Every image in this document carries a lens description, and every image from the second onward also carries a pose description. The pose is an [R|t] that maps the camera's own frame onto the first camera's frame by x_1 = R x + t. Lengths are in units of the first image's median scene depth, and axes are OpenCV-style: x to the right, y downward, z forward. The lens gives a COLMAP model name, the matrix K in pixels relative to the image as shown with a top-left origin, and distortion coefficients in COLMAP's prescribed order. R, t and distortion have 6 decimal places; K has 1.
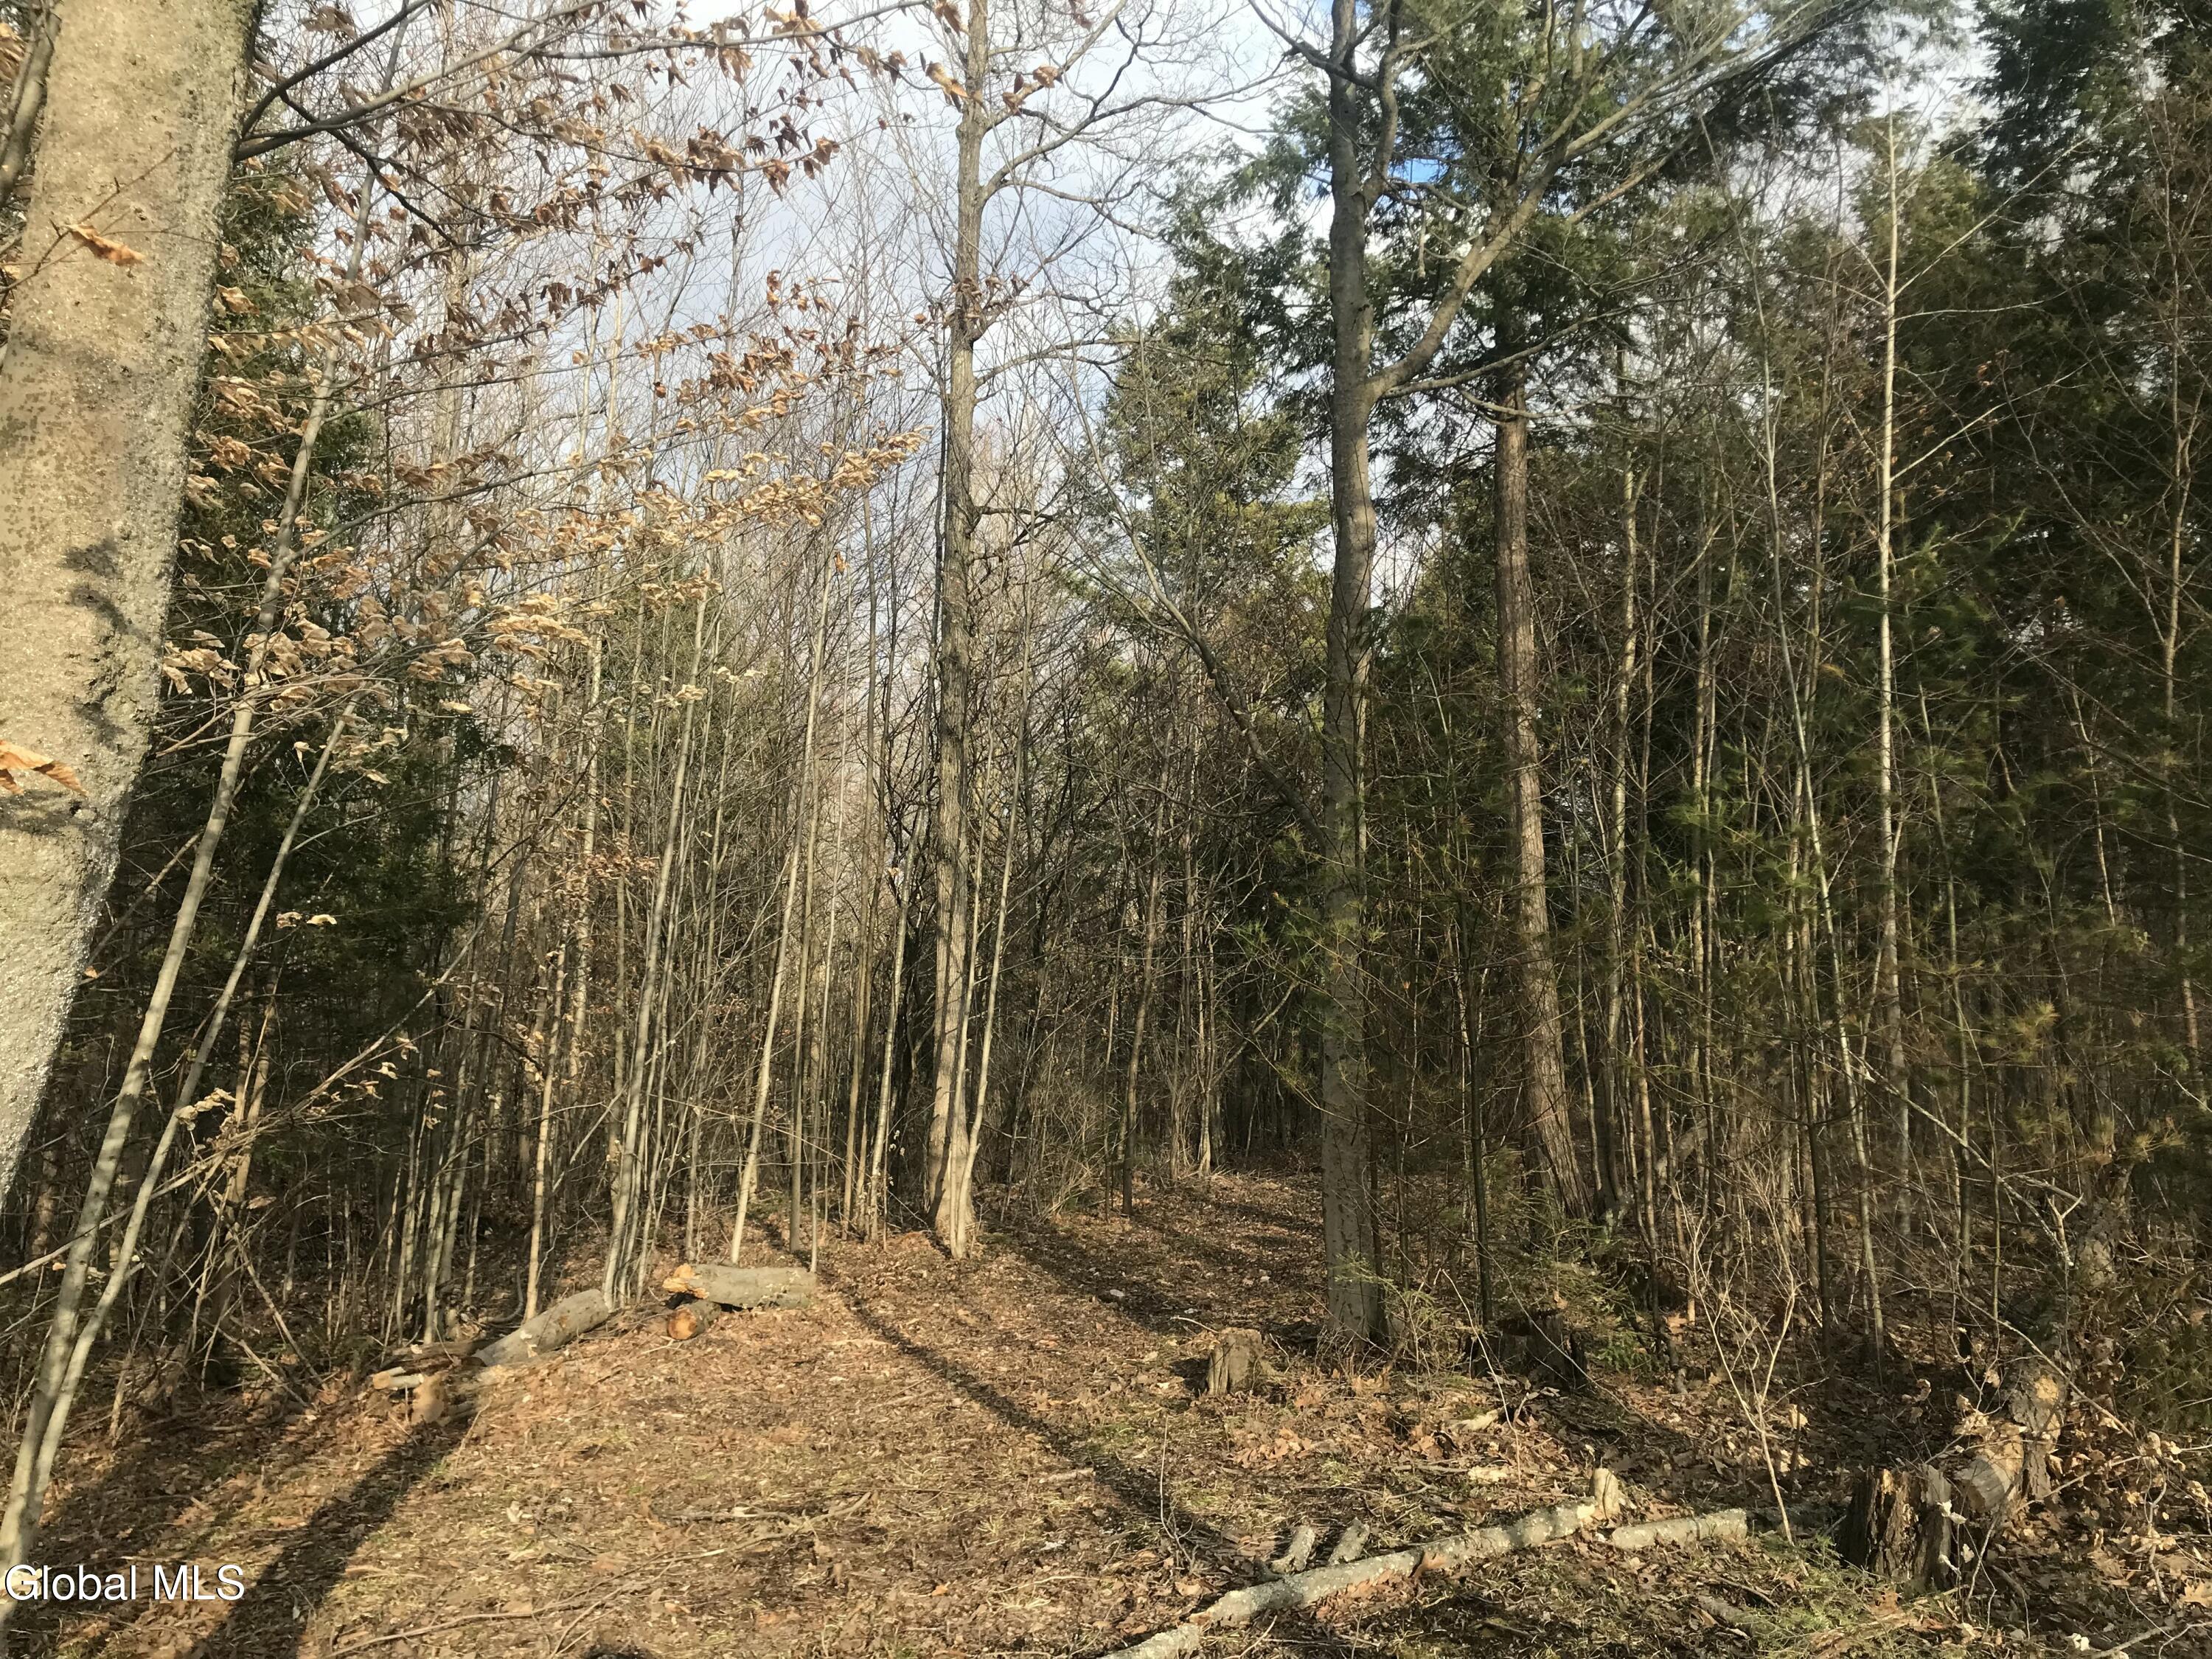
lens RADIAL K [[1644.8, 0, 1096.8], [0, 1644.8, 818.0], [0, 0, 1]] dist [-0.002513, -0.002817]
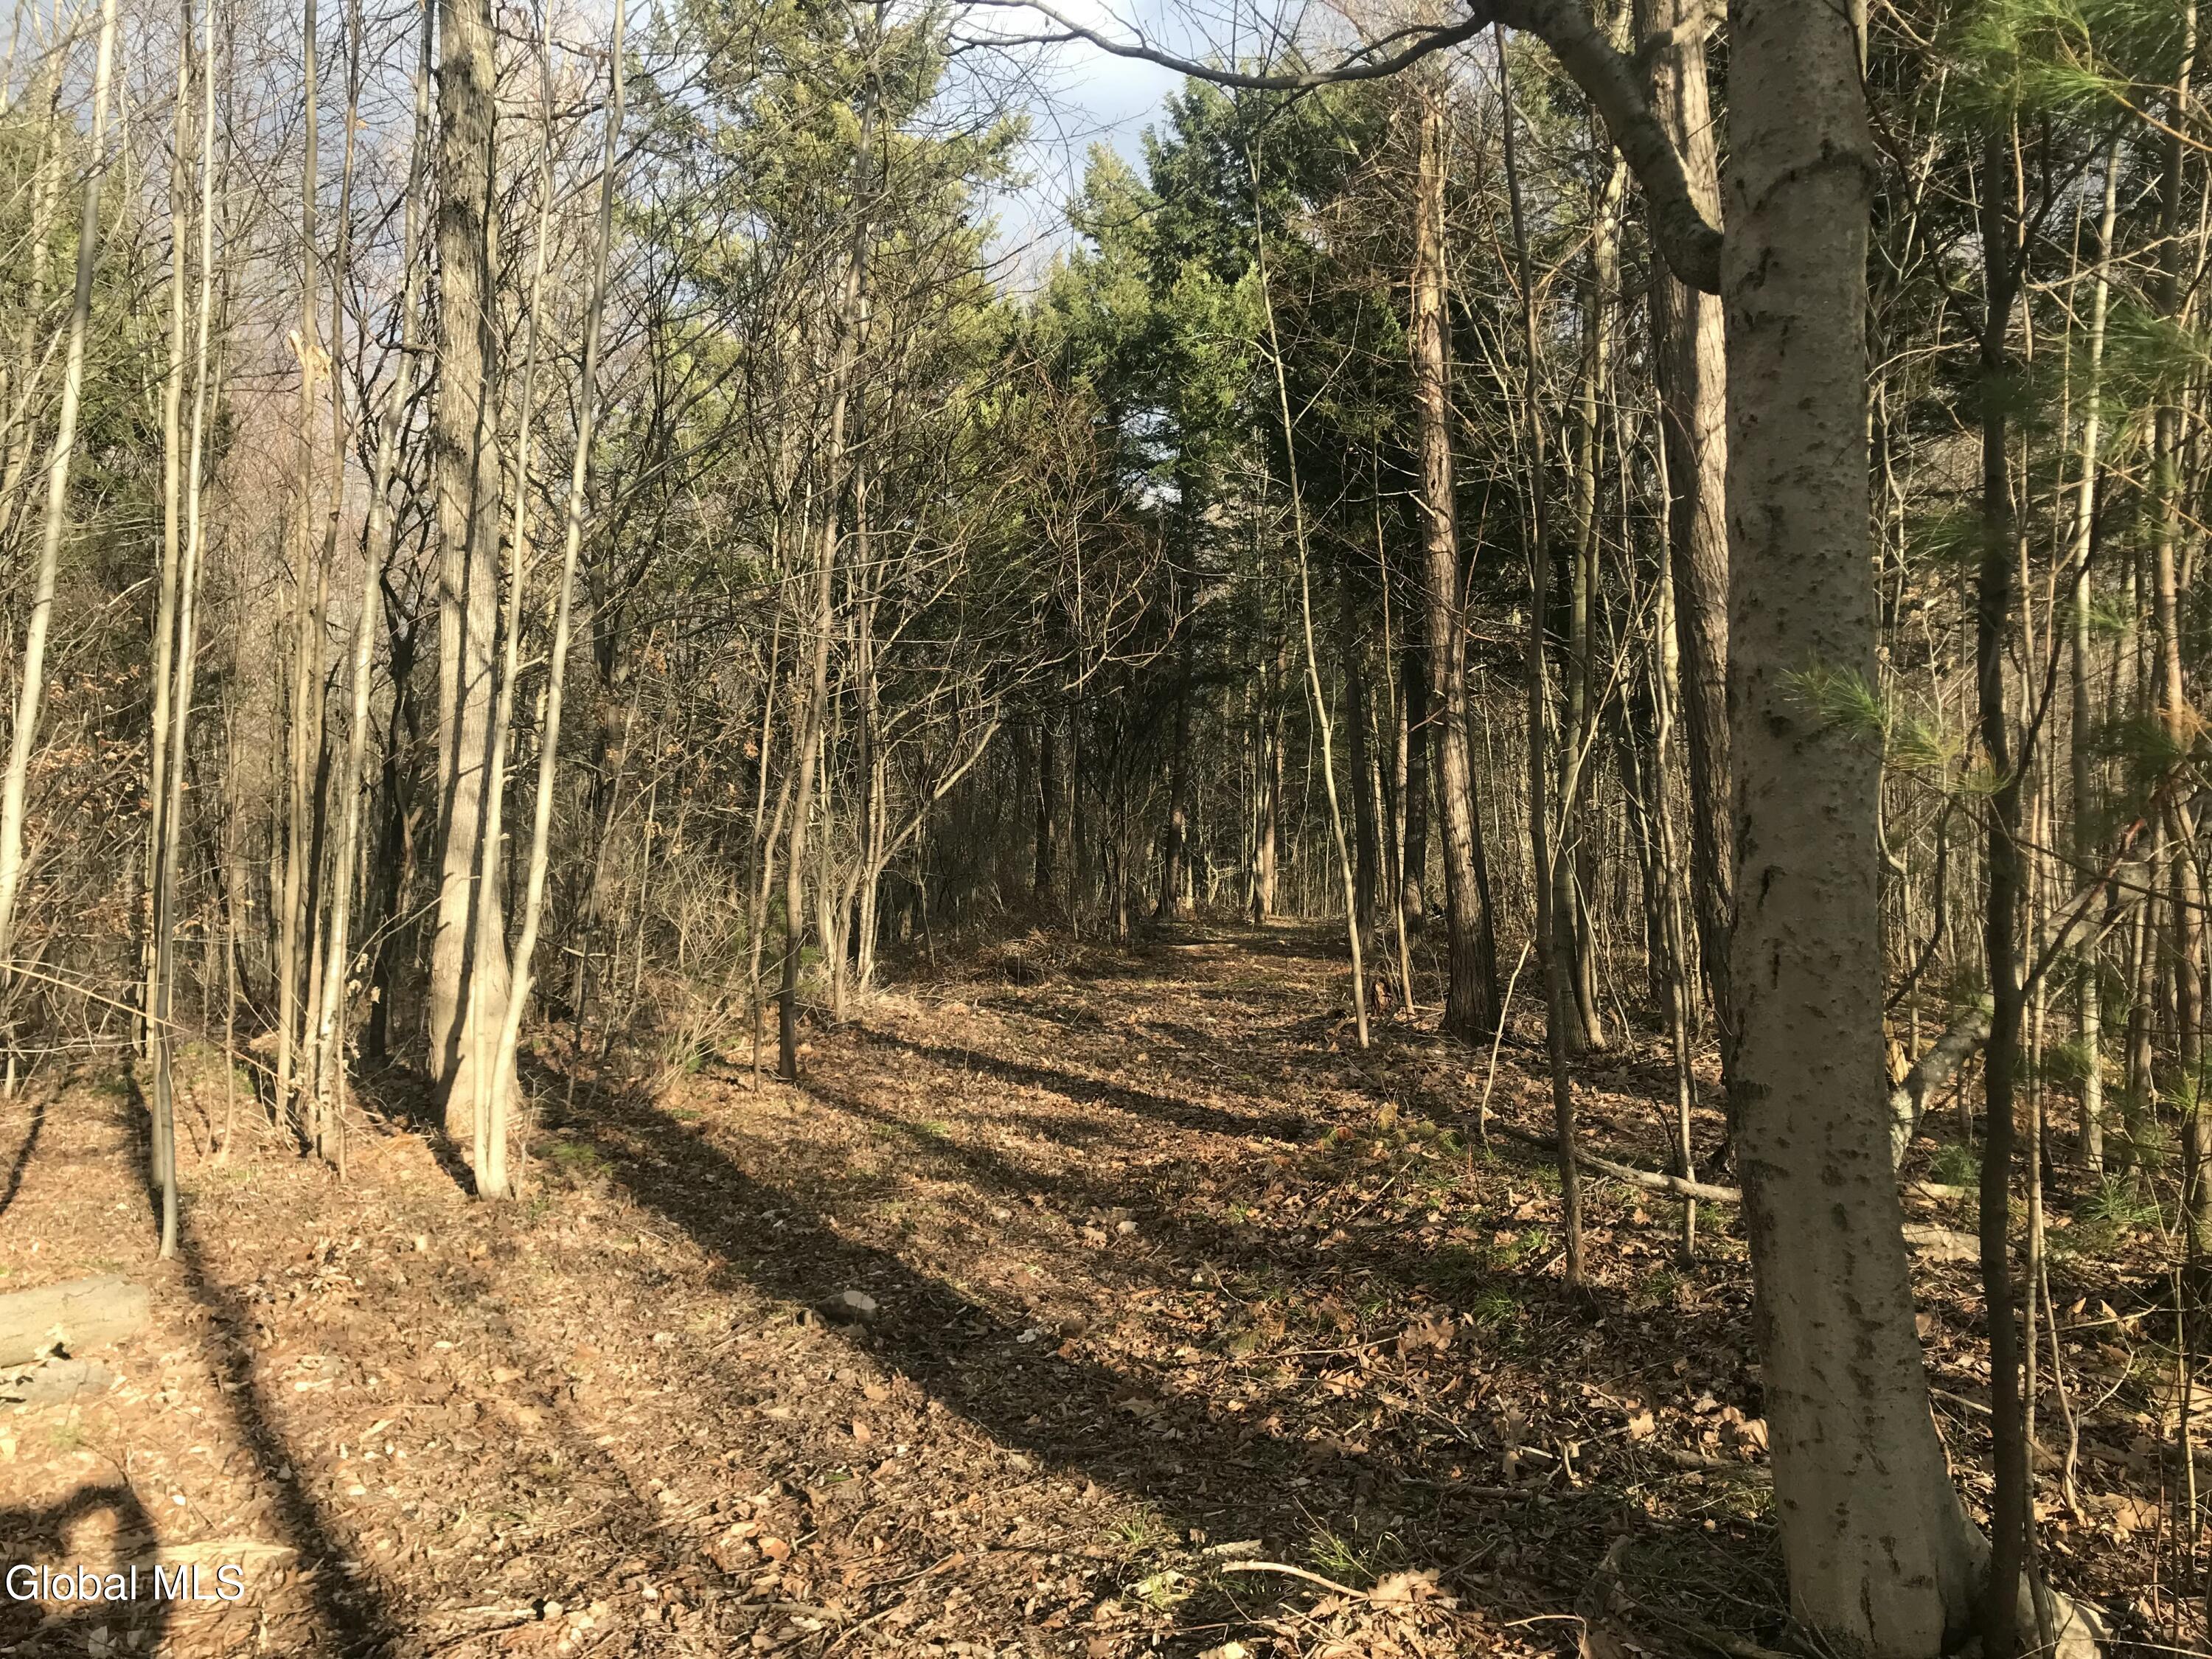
lens RADIAL K [[1644.8, 0, 1096.8], [0, 1644.8, 818.0], [0, 0, 1]] dist [-0.002513, -0.002817]
pose [[0.963131, -0.005413, 0.268980, -0.035282], [-0.027711, 0.992484, 0.119199, 0.073788], [-0.267603, -0.122258, 0.955741, 0.420488]]
